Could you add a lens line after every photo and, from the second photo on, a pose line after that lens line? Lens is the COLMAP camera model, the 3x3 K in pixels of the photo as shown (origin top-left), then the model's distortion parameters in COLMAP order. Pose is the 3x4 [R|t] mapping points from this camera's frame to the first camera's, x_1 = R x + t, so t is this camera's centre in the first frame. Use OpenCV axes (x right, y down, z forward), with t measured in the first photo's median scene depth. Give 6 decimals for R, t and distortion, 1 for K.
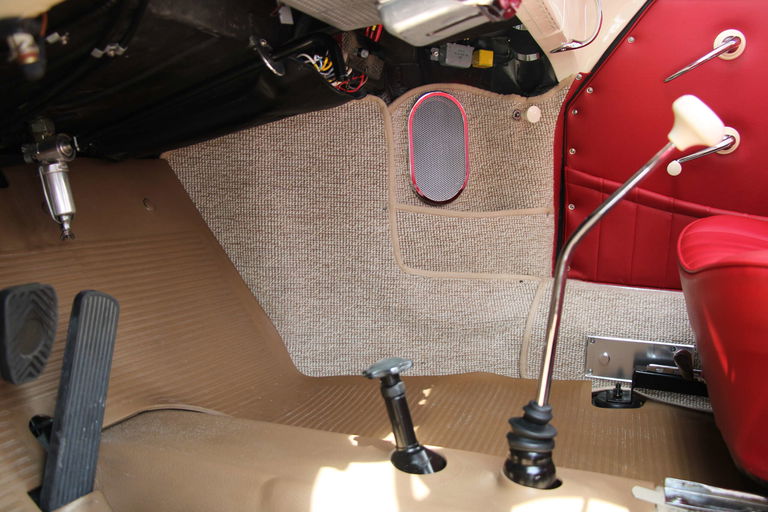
lens RADIAL K [[793.2, 0, 382.3], [0, 793.2, 253.4], [0, 0, 1]] dist [0.000276, 0.000000]
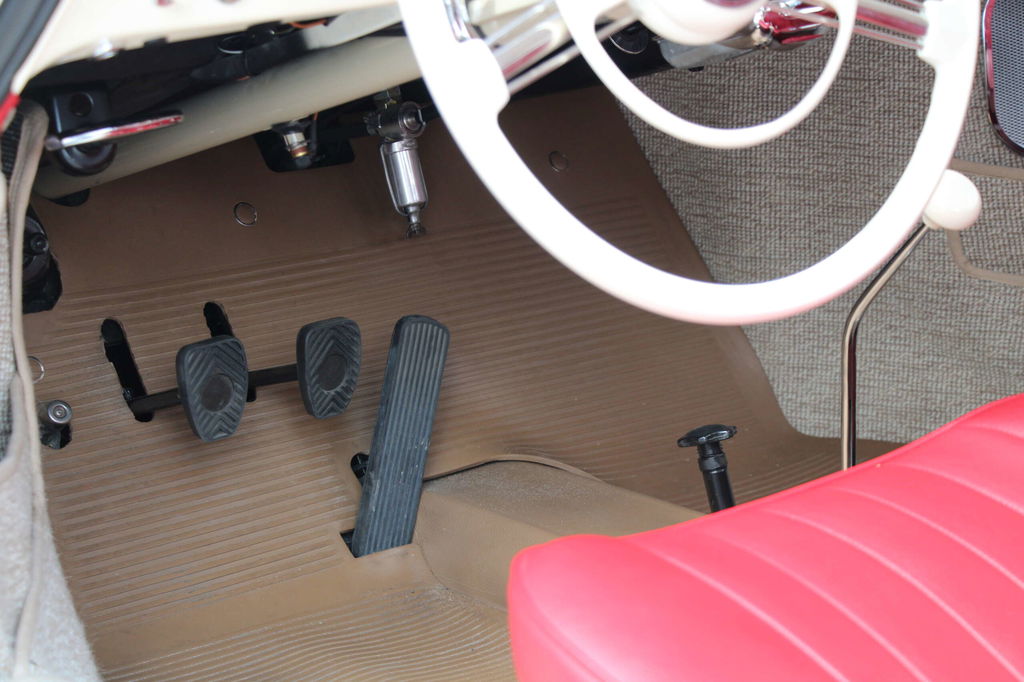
lens RADIAL K [[2394.9, 0, 512.8], [0, 2394.9, 343.6], [0, 0, 1]] dist [0.425174, 0.000000]
pose [[0.892874, 0.072261, -0.444471, 0.748170], [-0.013303, 0.990842, 0.134366, -0.231503], [0.450110, -0.114059, 0.885659, -1.063684]]
